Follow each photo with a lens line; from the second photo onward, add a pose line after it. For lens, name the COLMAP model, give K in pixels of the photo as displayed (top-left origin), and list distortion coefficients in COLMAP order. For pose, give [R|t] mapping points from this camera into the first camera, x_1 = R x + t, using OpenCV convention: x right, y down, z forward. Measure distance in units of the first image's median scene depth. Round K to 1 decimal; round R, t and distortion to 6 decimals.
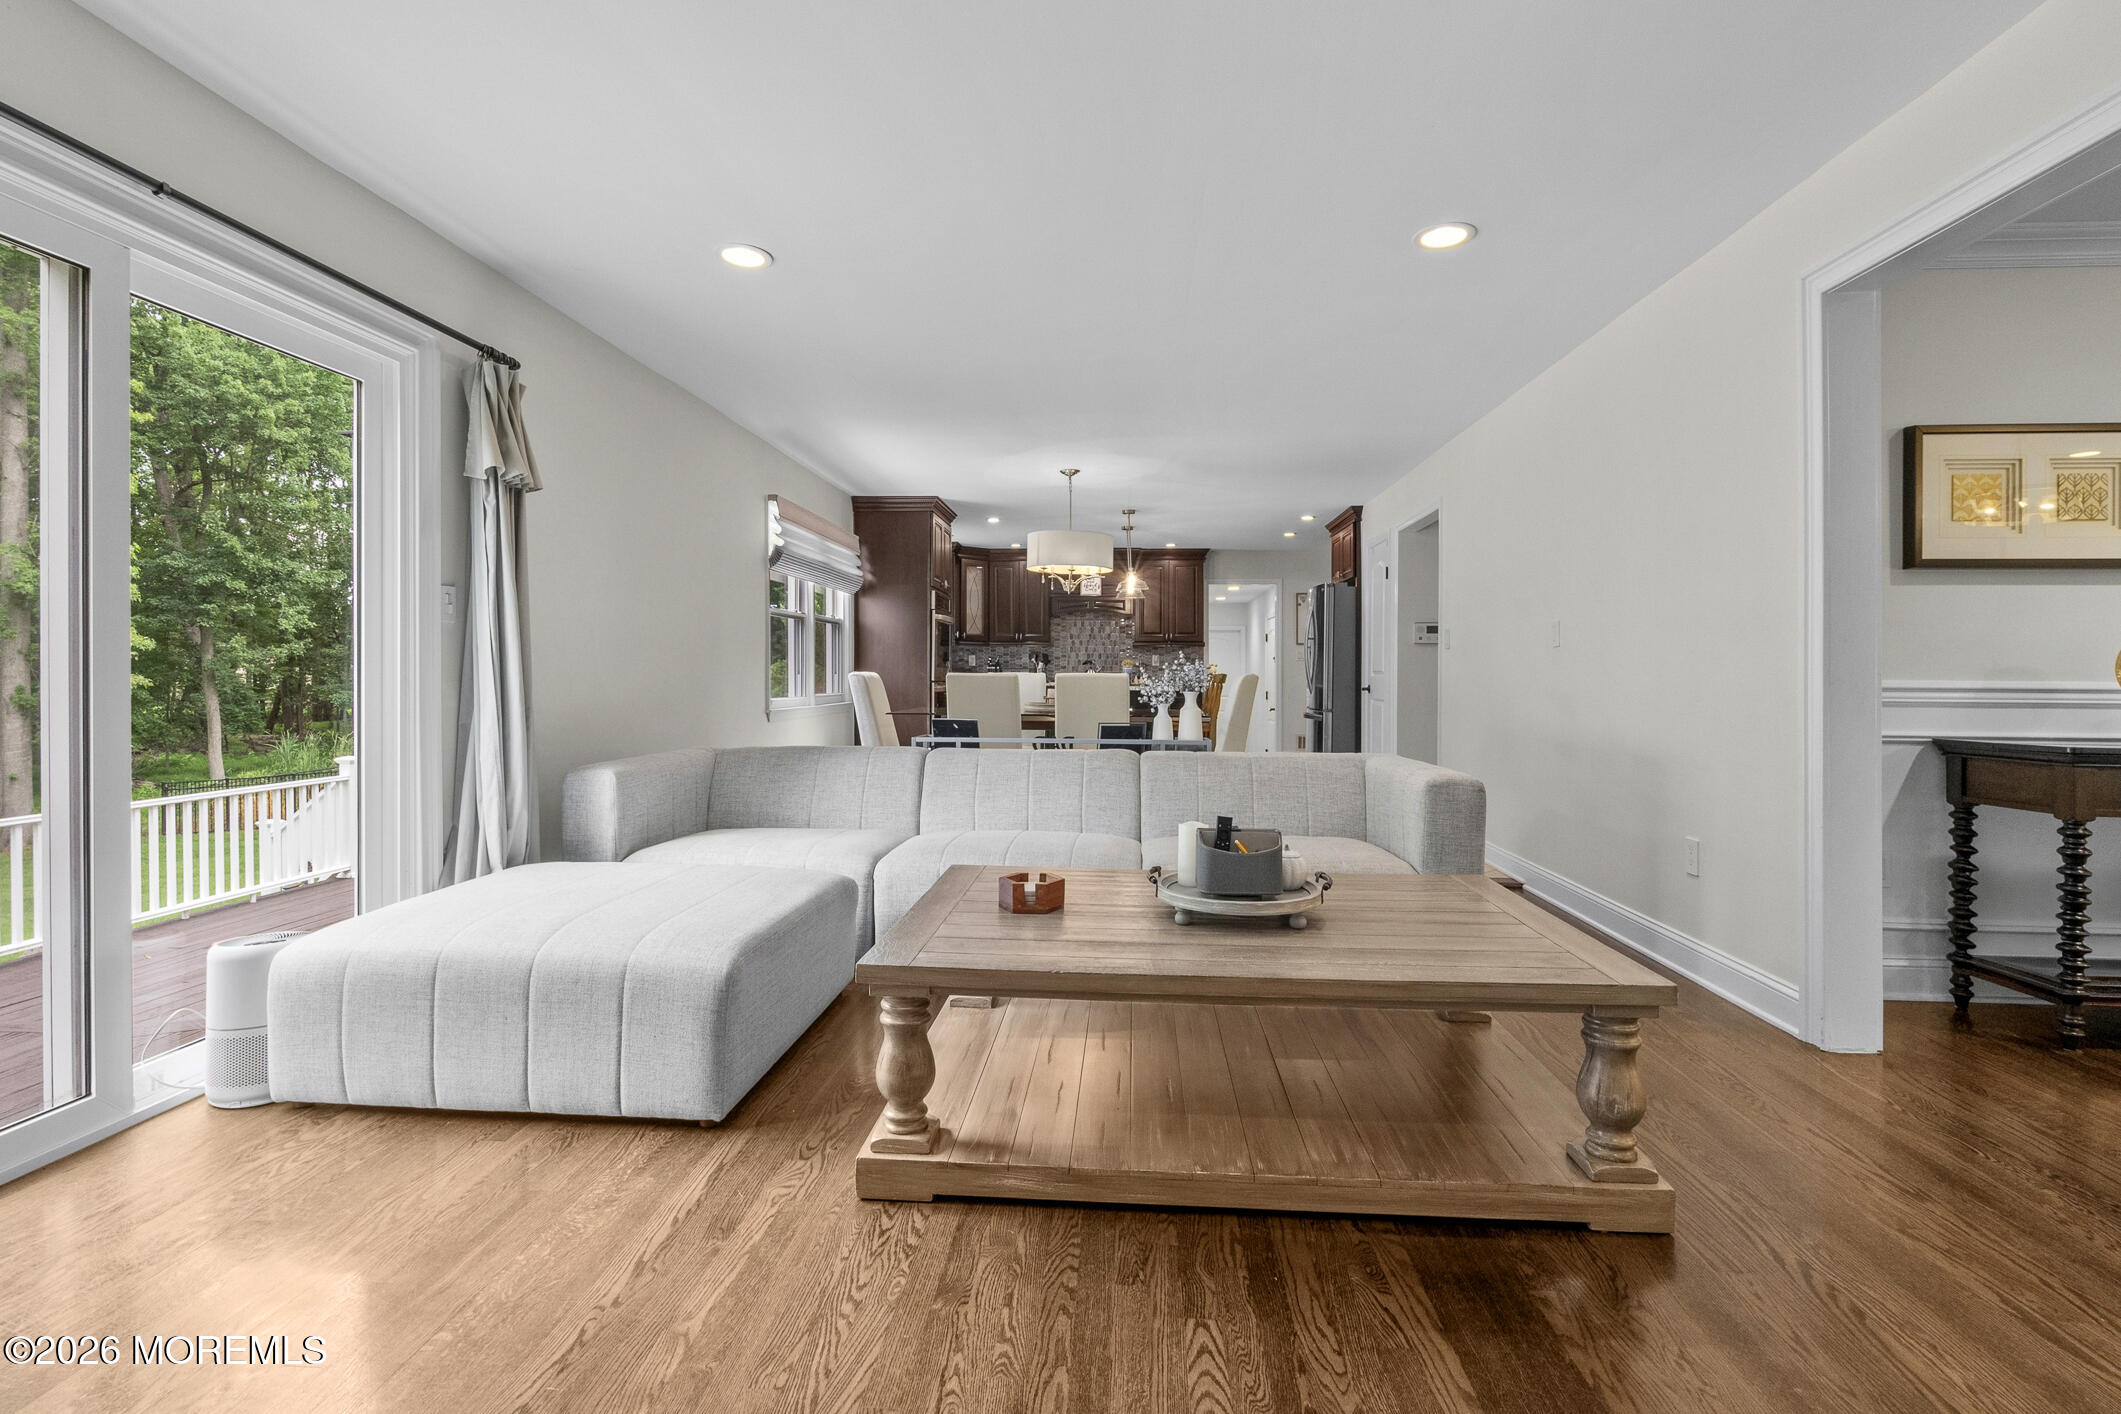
lens RADIAL K [[999.1, 0, 1061.5], [0, 999.1, 675.0], [0, 0, 1]] dist [-0.003805, -0.000076]
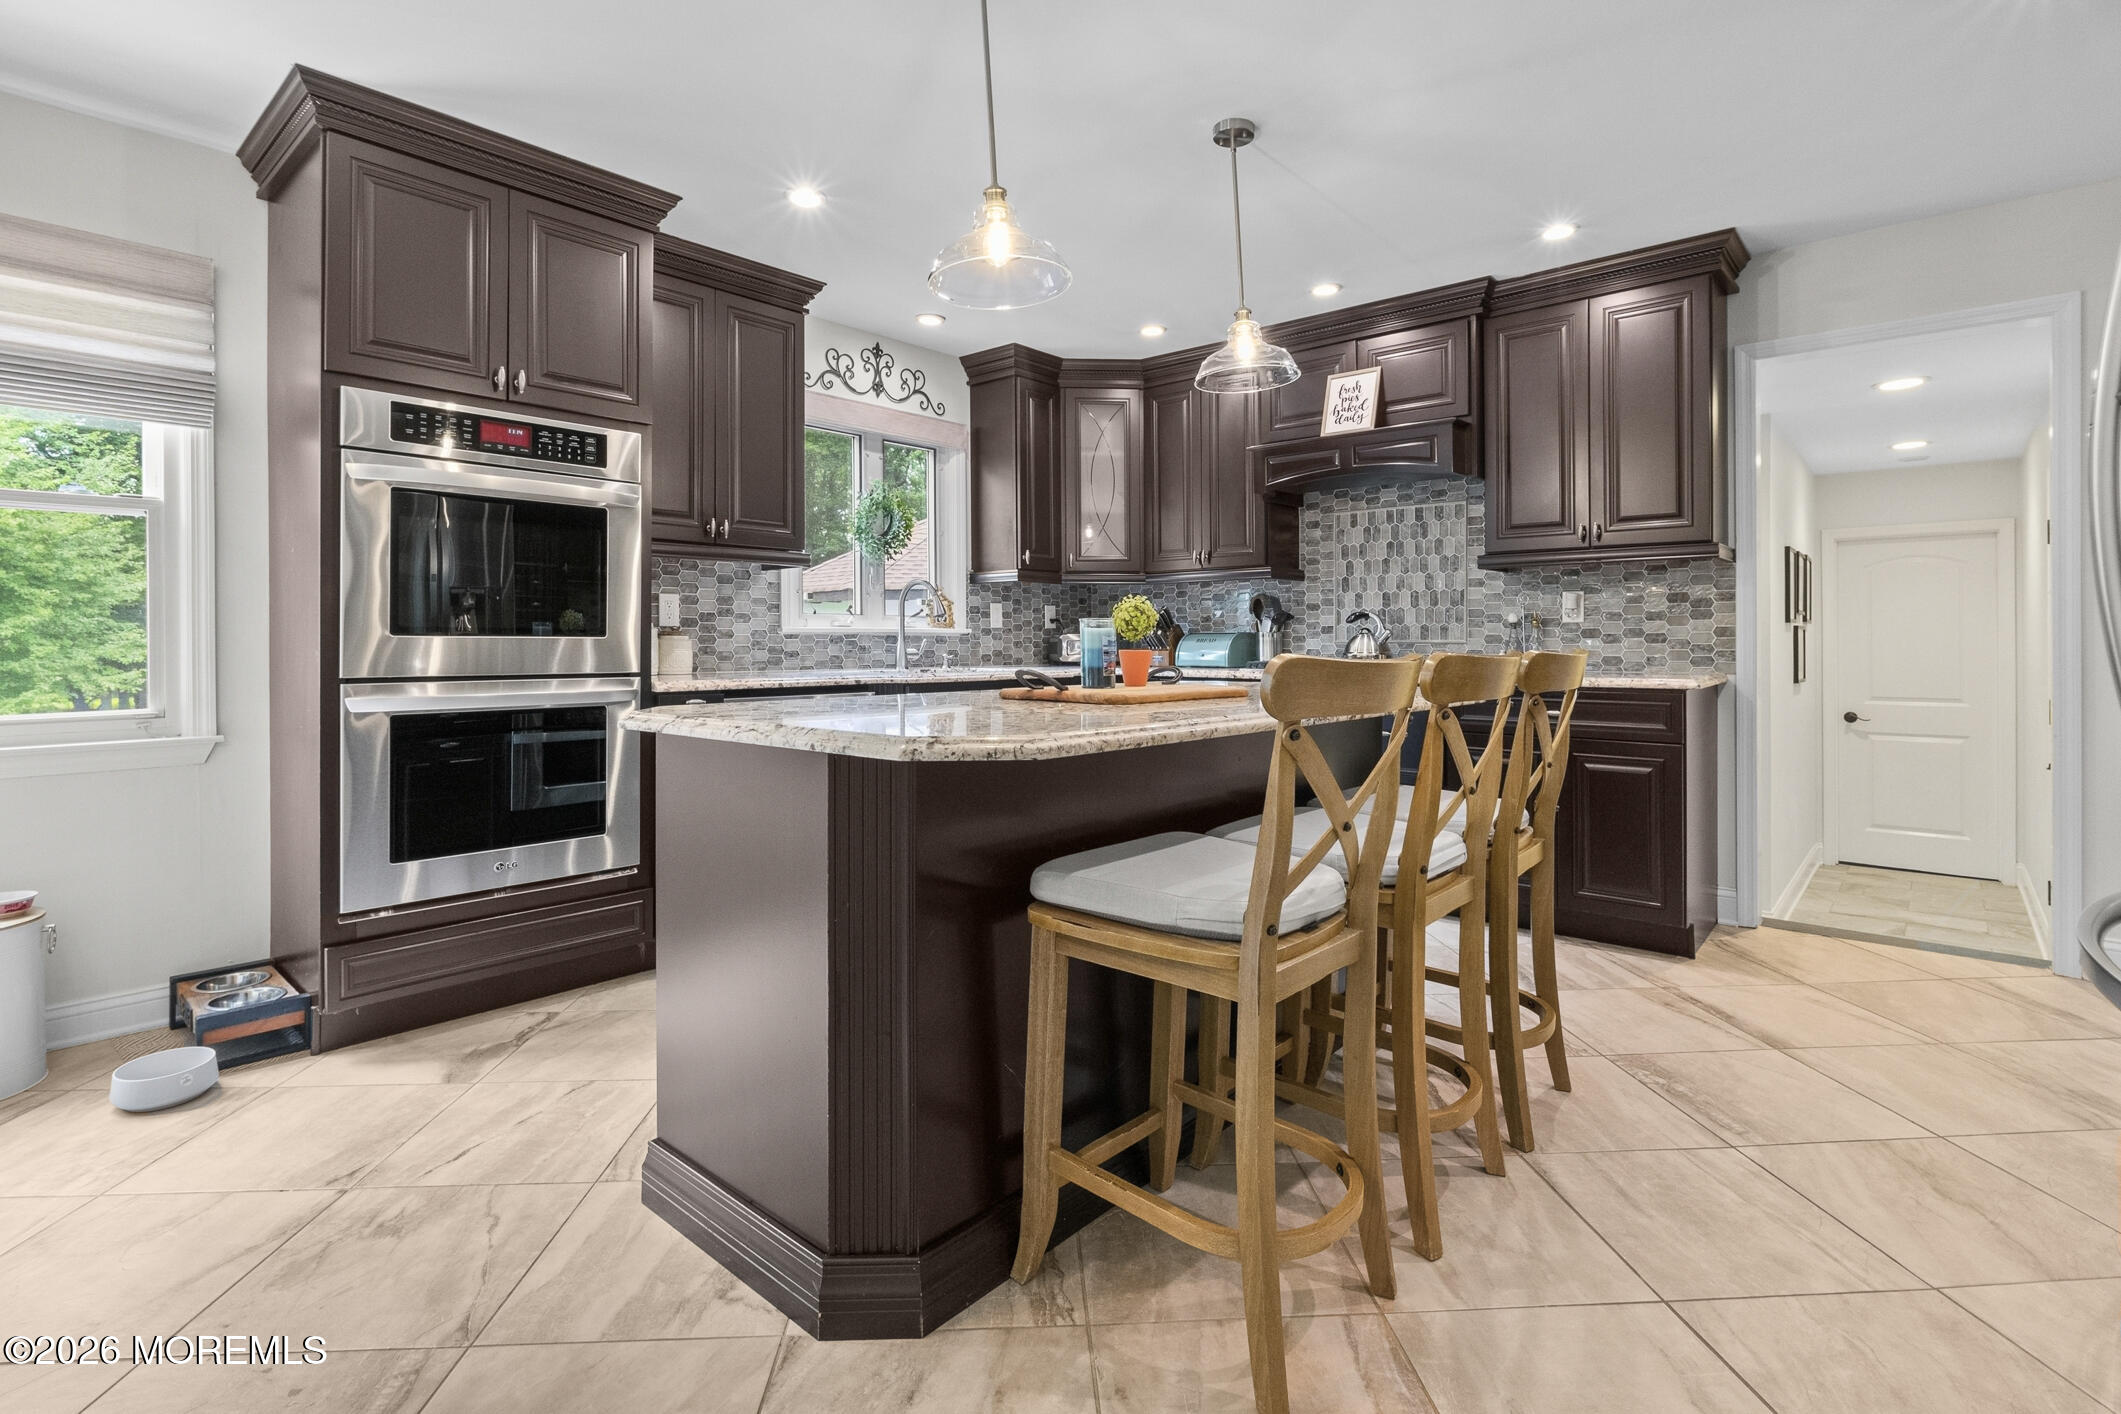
lens RADIAL K [[999.1, 0, 1071.3], [0, 999.1, 634.0], [0, 0, 1]] dist [-0.003805, -0.000076]
pose [[0.800483, -0.003456, -0.599346, 0.456043], [0.001853, 0.999993, -0.003292, -0.012511], [0.599353, 0.001525, 0.800484, 1.721687]]
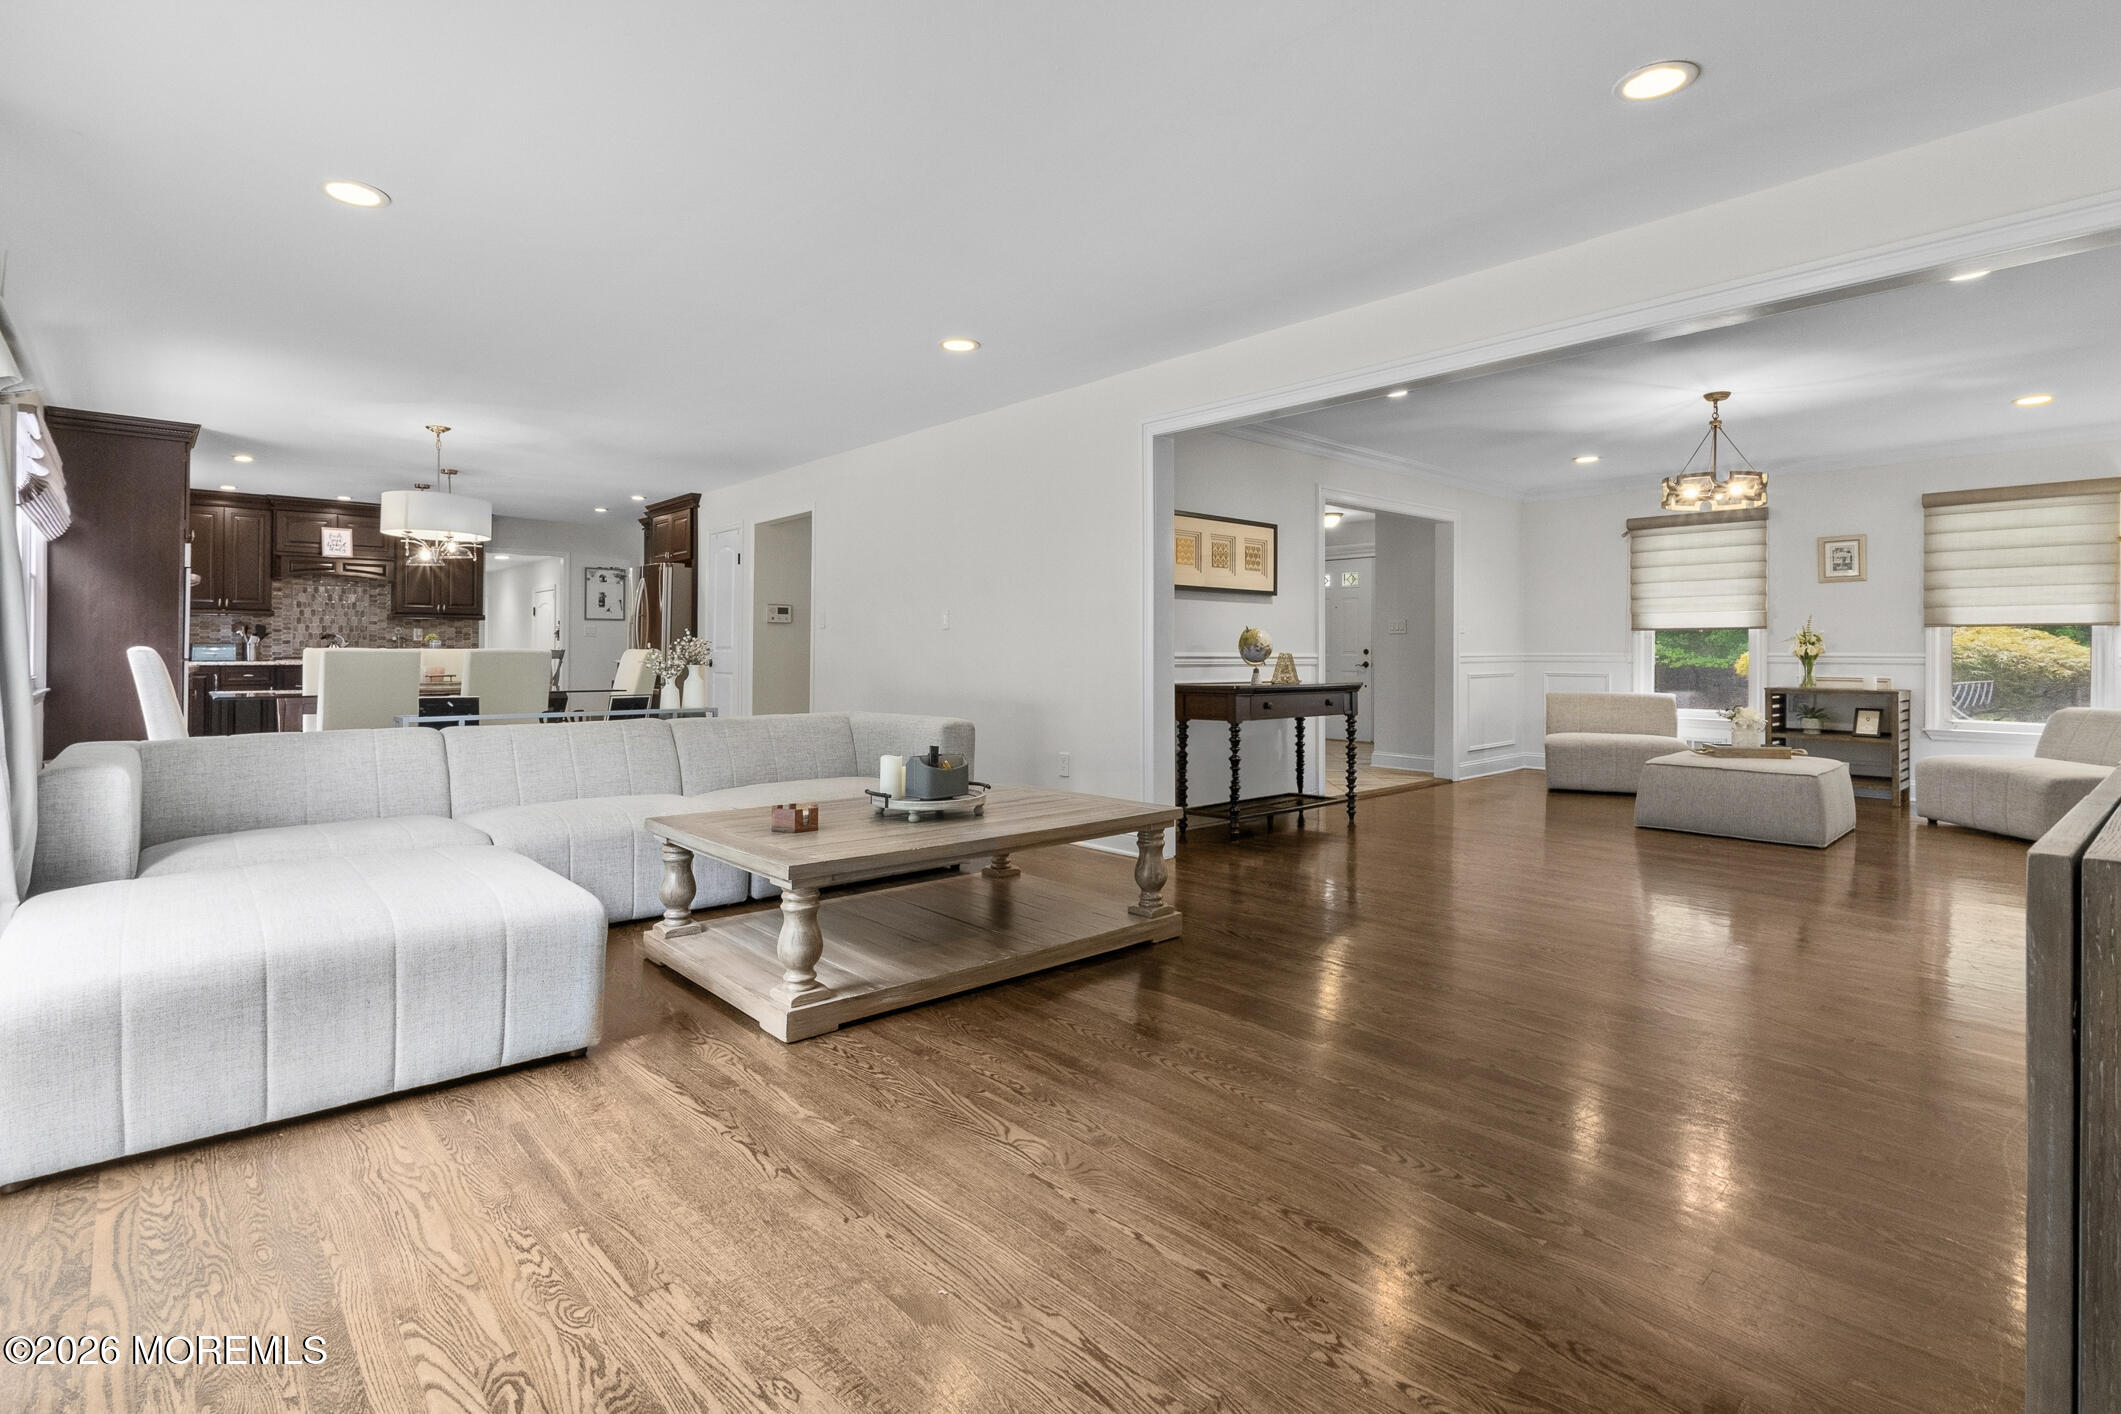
lens RADIAL K [[999.1, 0, 1064.6], [0, 999.1, 649.6], [0, 0, 1]] dist [-0.003805, -0.000076]
pose [[0.691391, 0.001381, 0.722480, -0.416612], [-0.000019, 0.999998, -0.001894, 0.001577], [-0.722481, 0.001296, 0.691389, -0.084911]]
